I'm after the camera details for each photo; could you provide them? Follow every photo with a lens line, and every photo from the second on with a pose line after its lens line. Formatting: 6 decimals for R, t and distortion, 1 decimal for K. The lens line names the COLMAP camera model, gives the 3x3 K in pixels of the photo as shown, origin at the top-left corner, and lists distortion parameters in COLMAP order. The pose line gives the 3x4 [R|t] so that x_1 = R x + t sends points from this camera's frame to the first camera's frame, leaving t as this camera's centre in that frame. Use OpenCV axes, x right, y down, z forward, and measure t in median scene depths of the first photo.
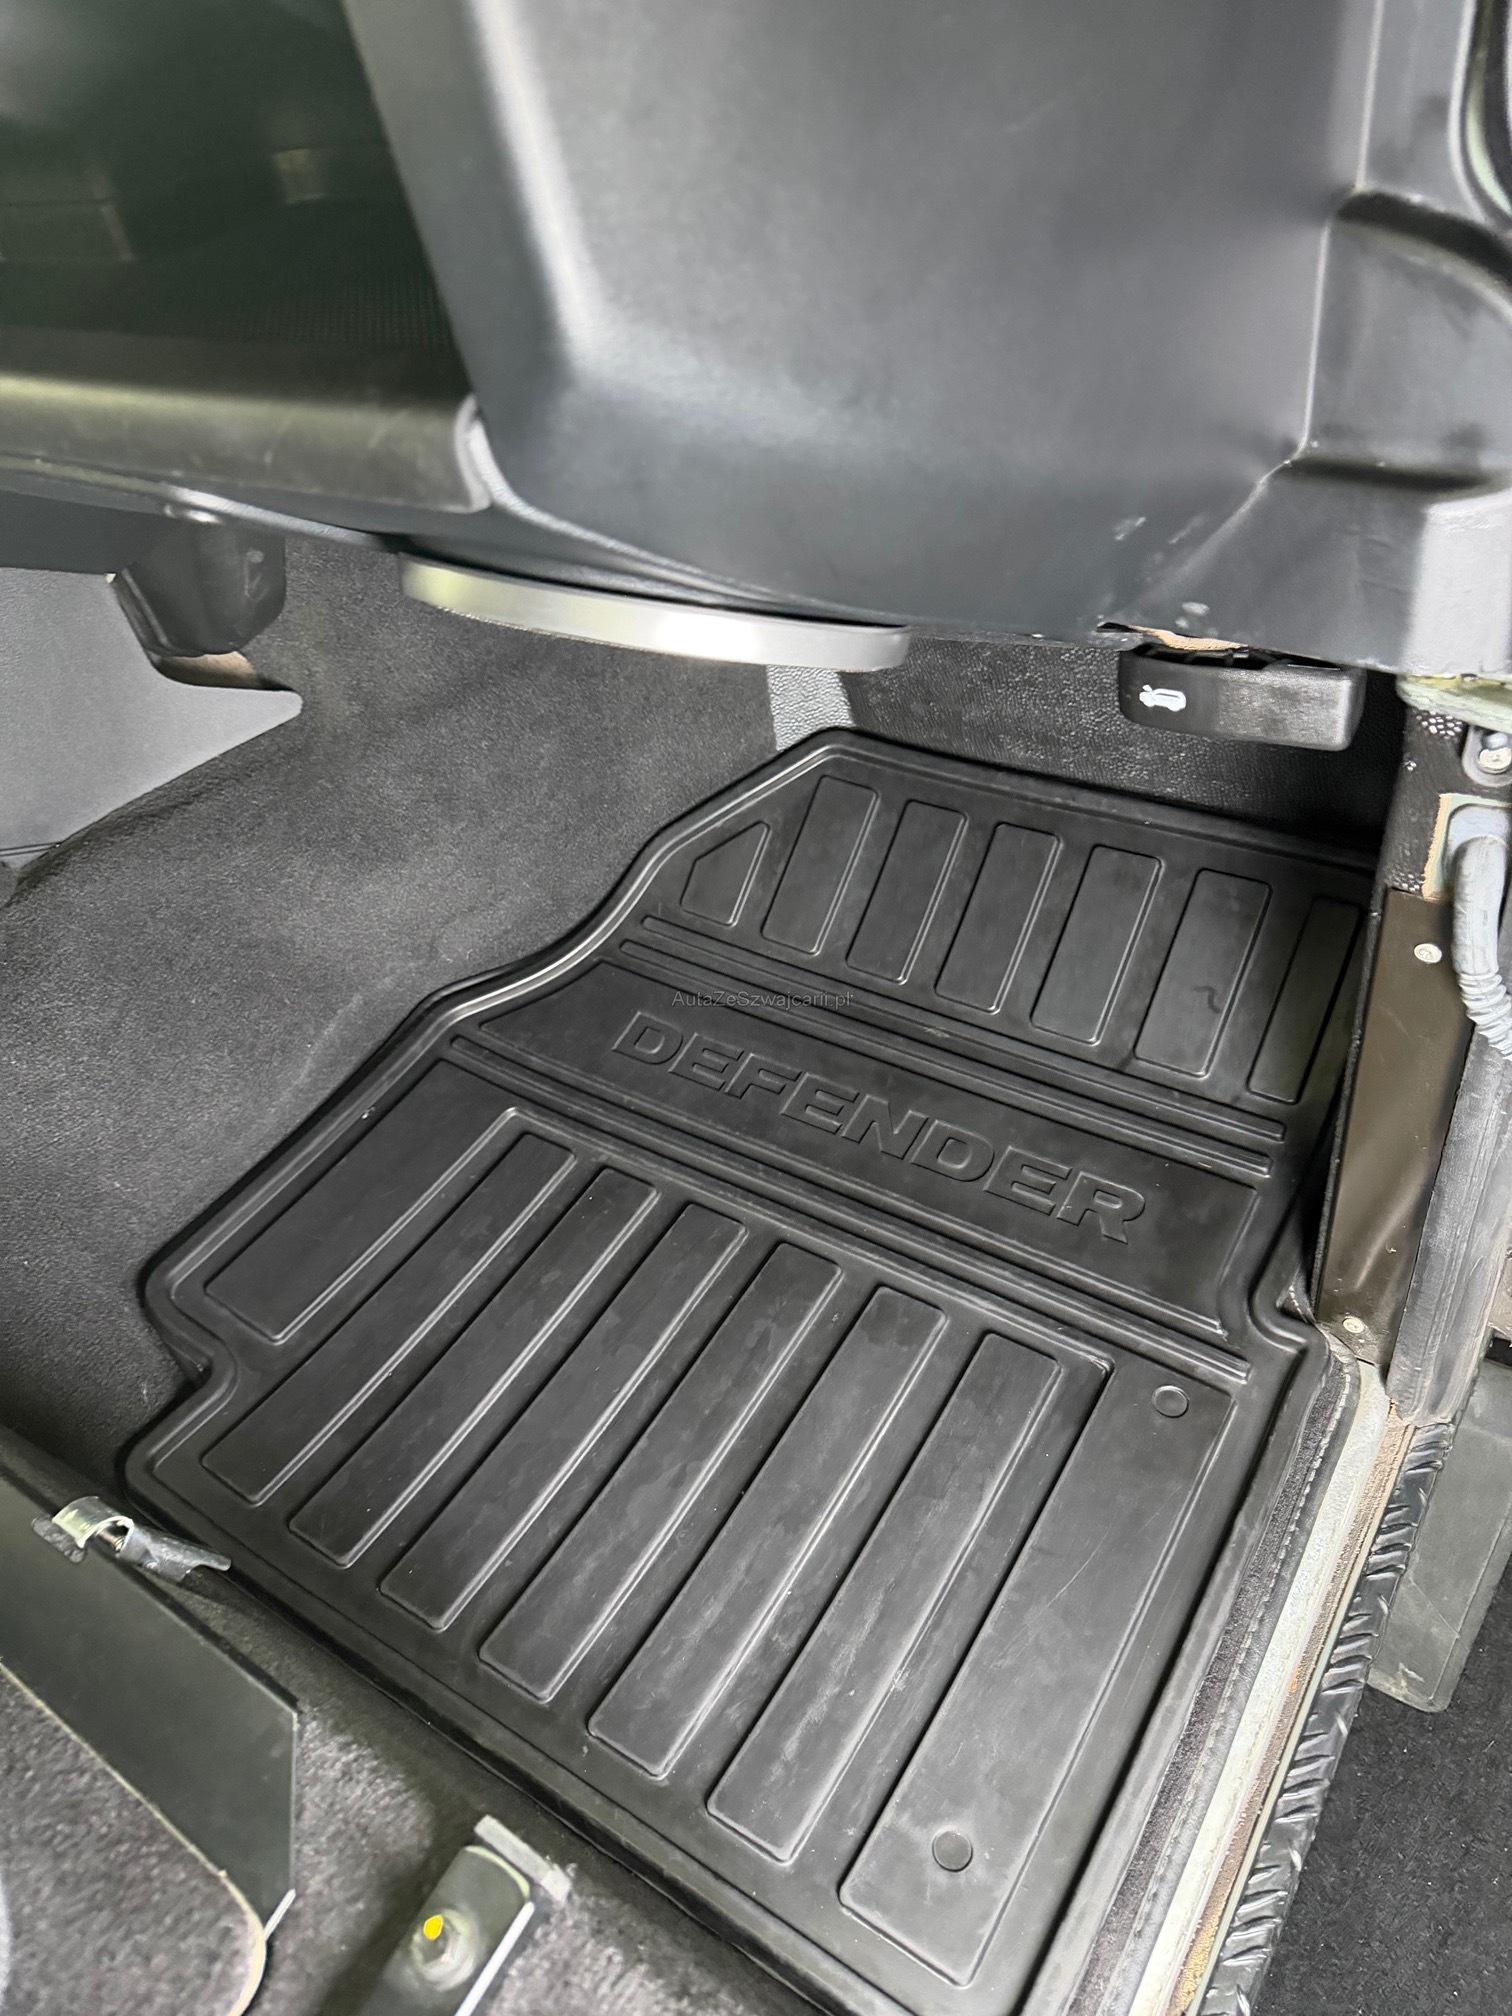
lens RADIAL K [[1440.9, 0, 745.9], [0, 1440.9, 1014.4], [0, 0, 1]] dist [0.095060, -0.132705]
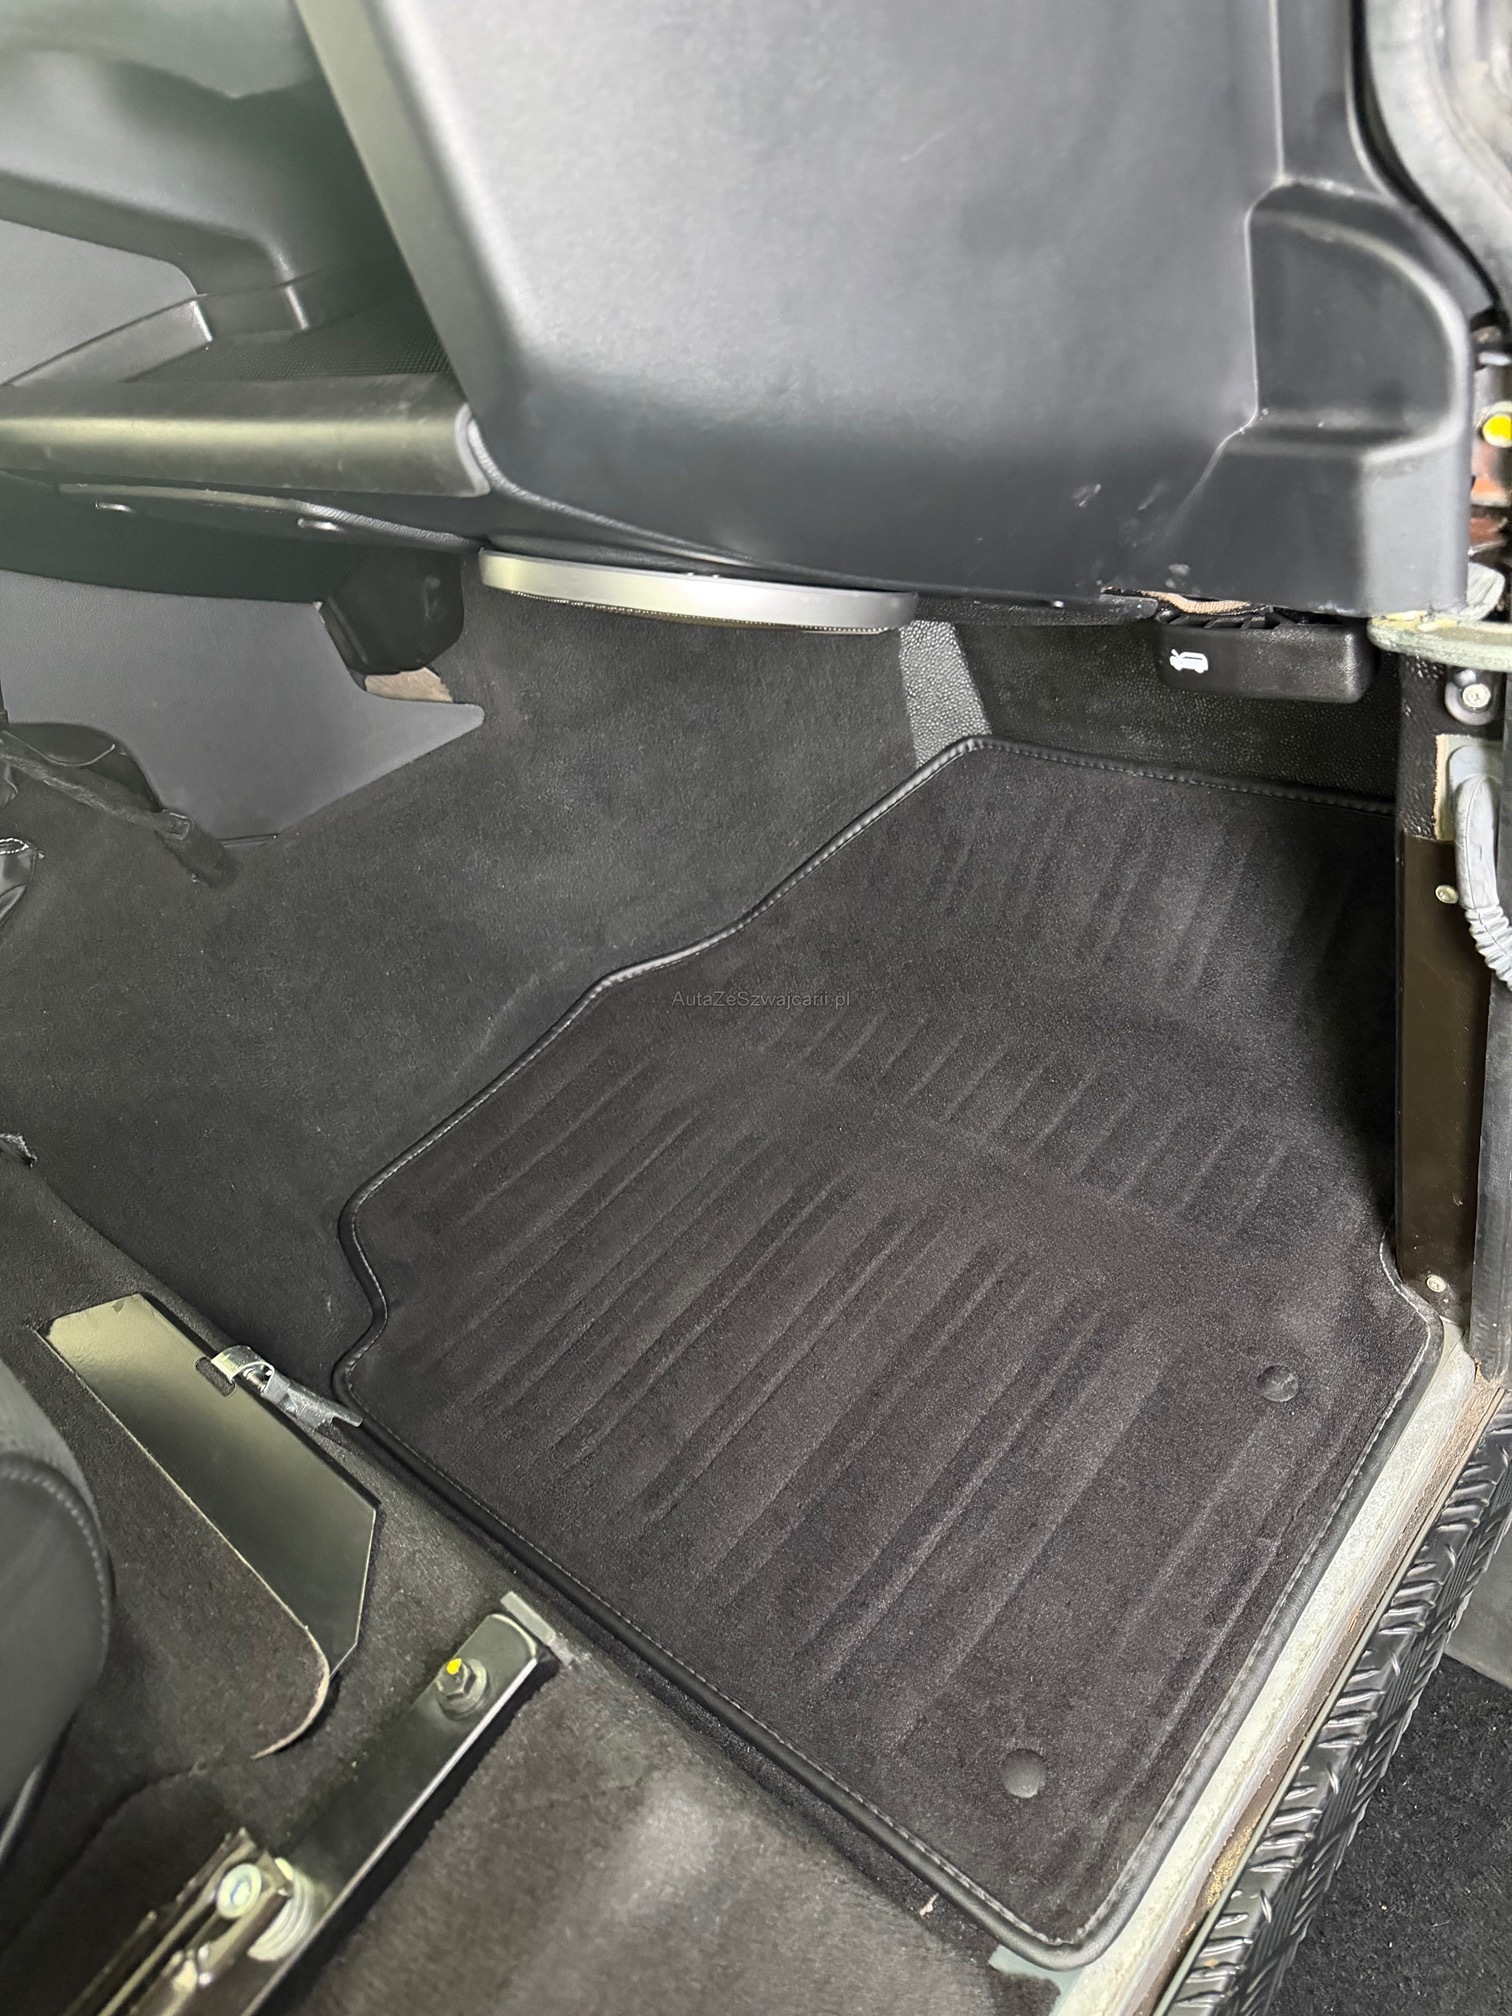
lens RADIAL K [[1429.6, 0, 751.4], [0, 1429.6, 1013.1], [0, 0, 1]] dist [0.139684, -0.226240]
pose [[0.984594, 0.009120, -0.174619, 0.139827], [-0.014566, 0.999446, -0.029936, 0.070470], [0.174249, 0.032018, 0.984181, -0.093324]]
